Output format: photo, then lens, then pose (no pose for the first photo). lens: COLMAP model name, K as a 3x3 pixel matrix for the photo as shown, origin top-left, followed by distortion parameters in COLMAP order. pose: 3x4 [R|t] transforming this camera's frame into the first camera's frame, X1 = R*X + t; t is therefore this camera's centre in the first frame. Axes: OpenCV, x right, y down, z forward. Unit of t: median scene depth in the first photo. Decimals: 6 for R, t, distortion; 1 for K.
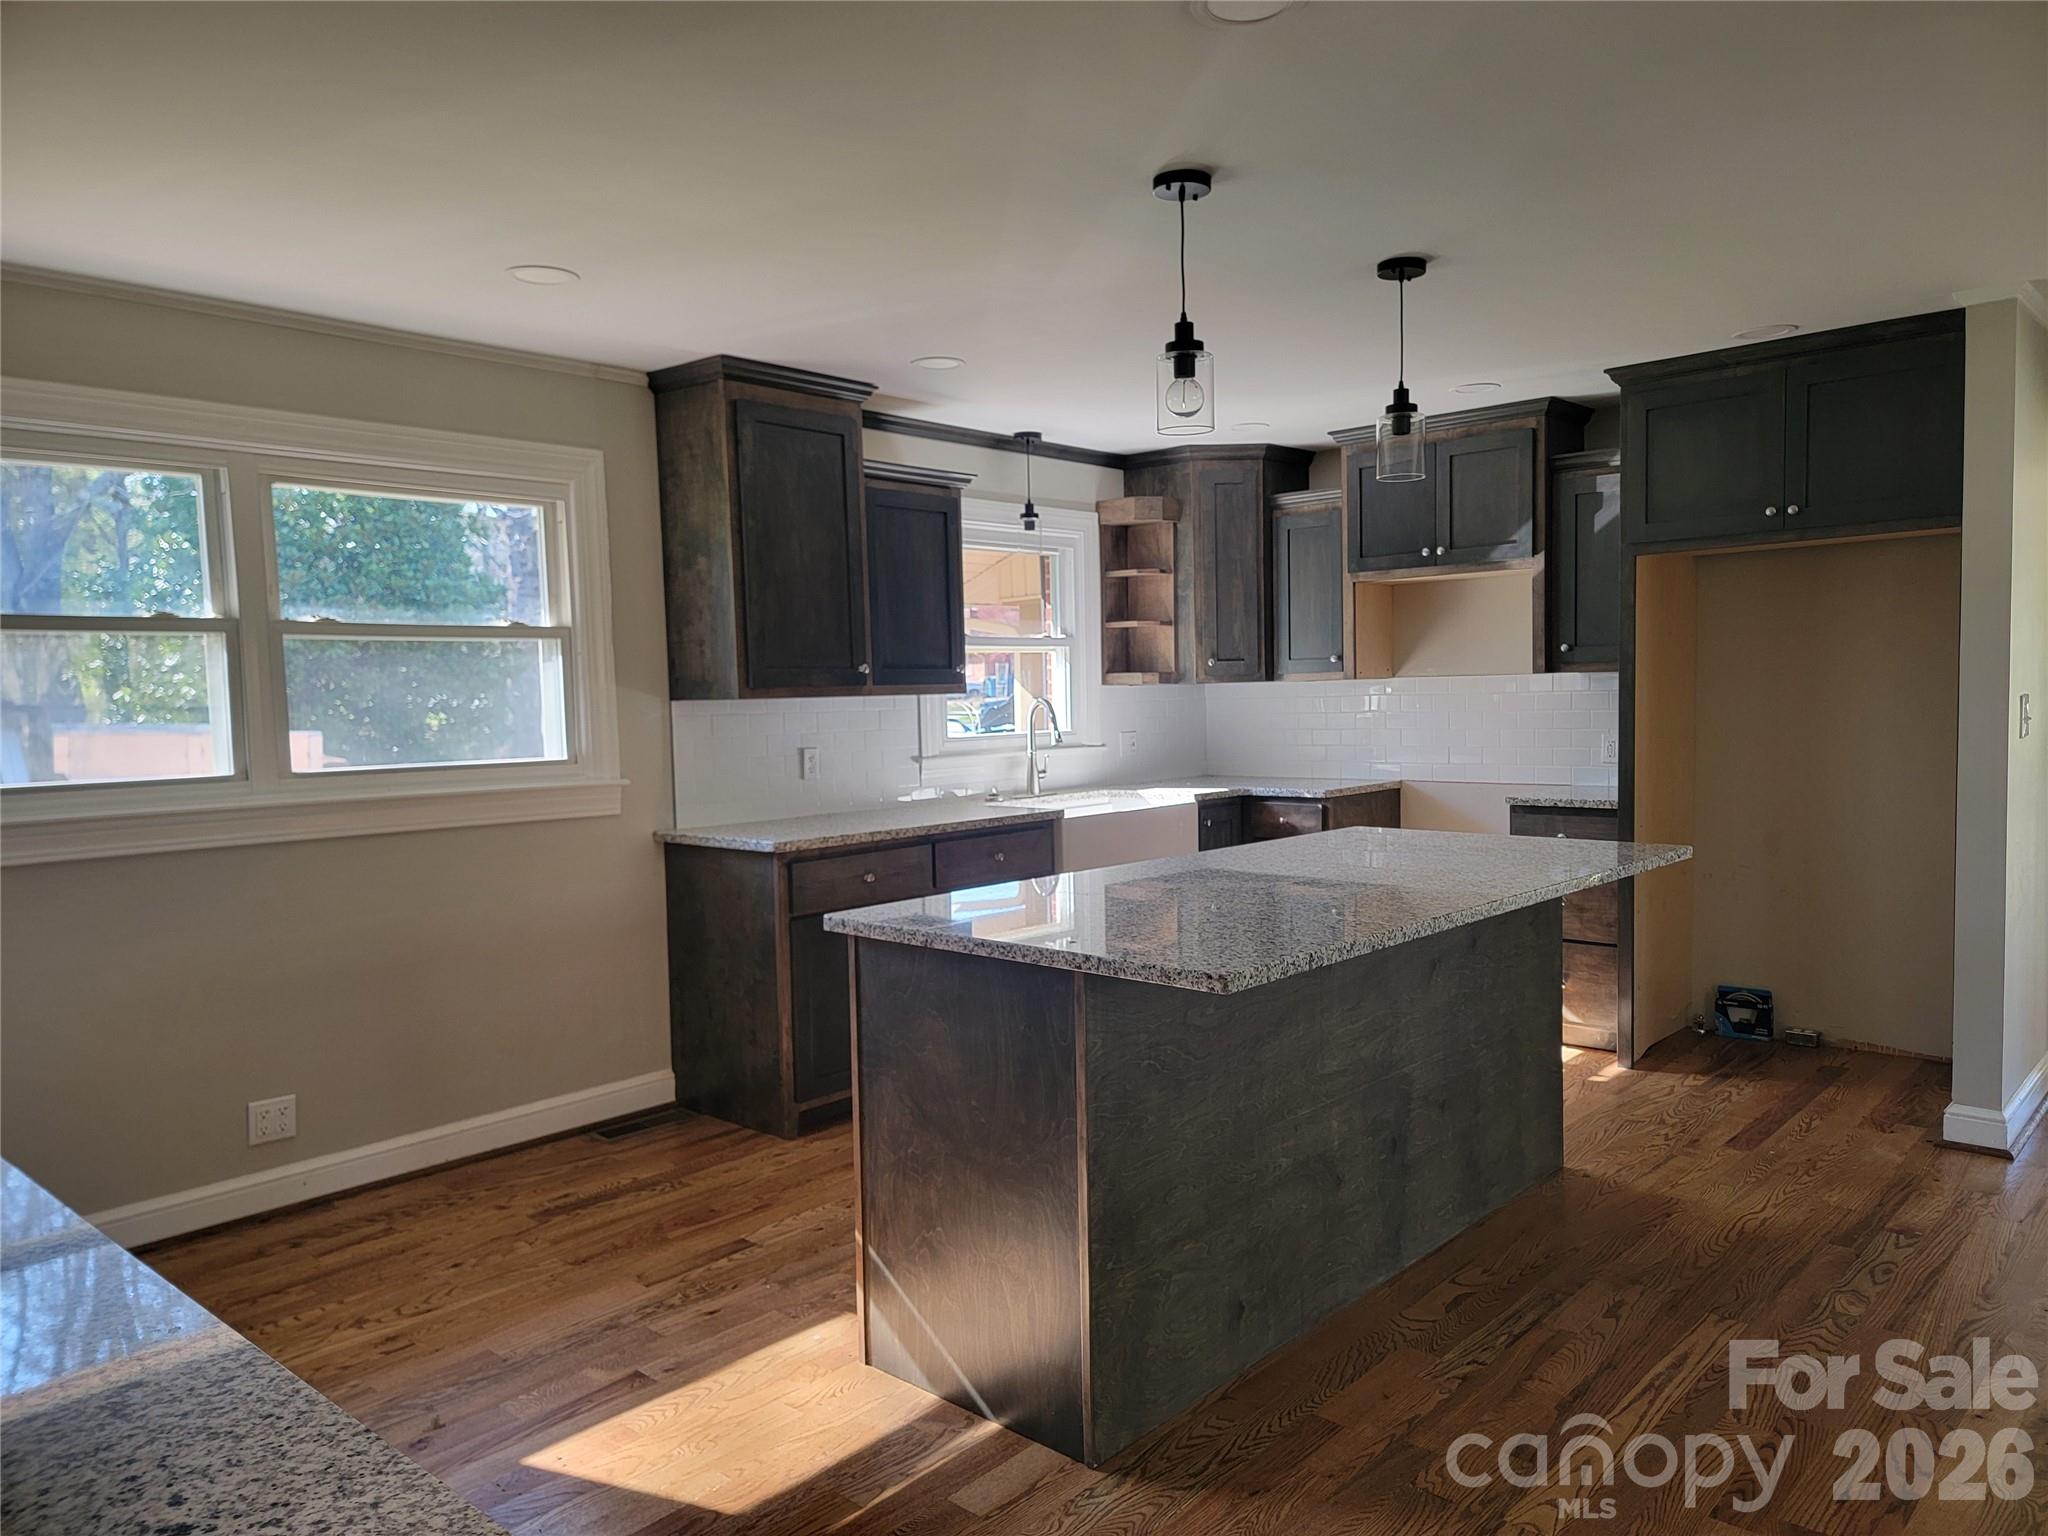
lens RADIAL K [[1423.1, 0, 1050.3], [0, 1423.1, 785.7], [0, 0, 1]] dist [0.085334, -0.070366]
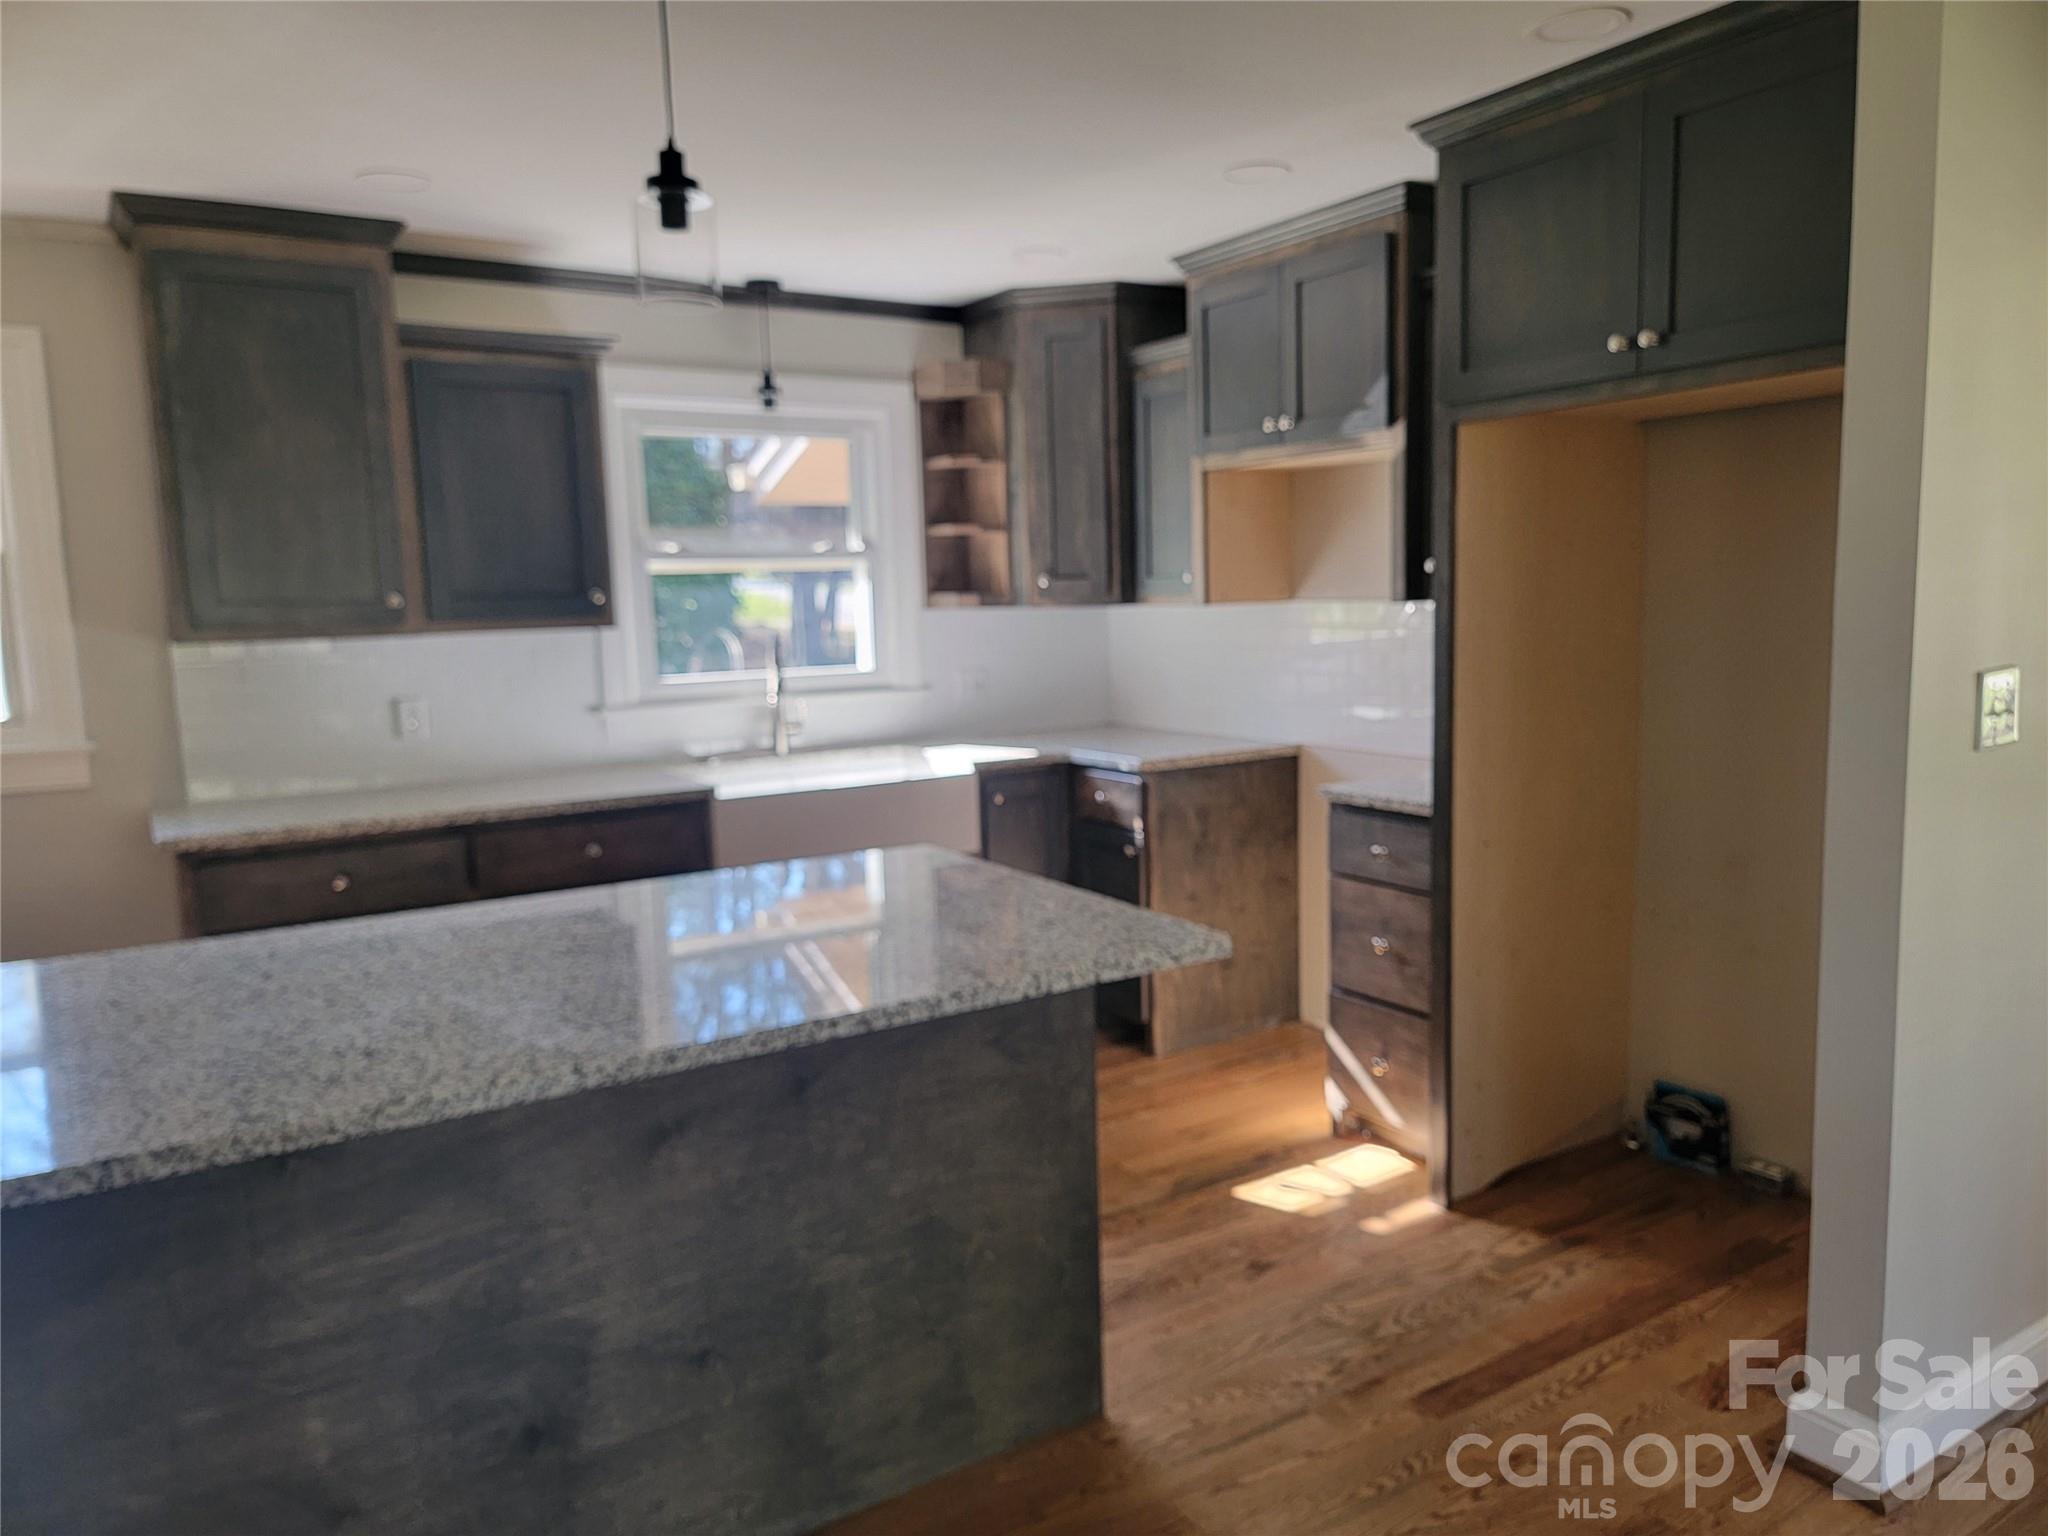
lens RADIAL K [[1462.1, 0, 1055.0], [0, 1462.1, 763.9], [0, 0, 1]] dist [0.066008, -0.080778]
pose [[0.967010, 0.028356, -0.253156, 0.368543], [-0.013286, 0.998047, 0.061039, -0.043386], [0.254393, -0.055662, 0.965498, 0.293697]]
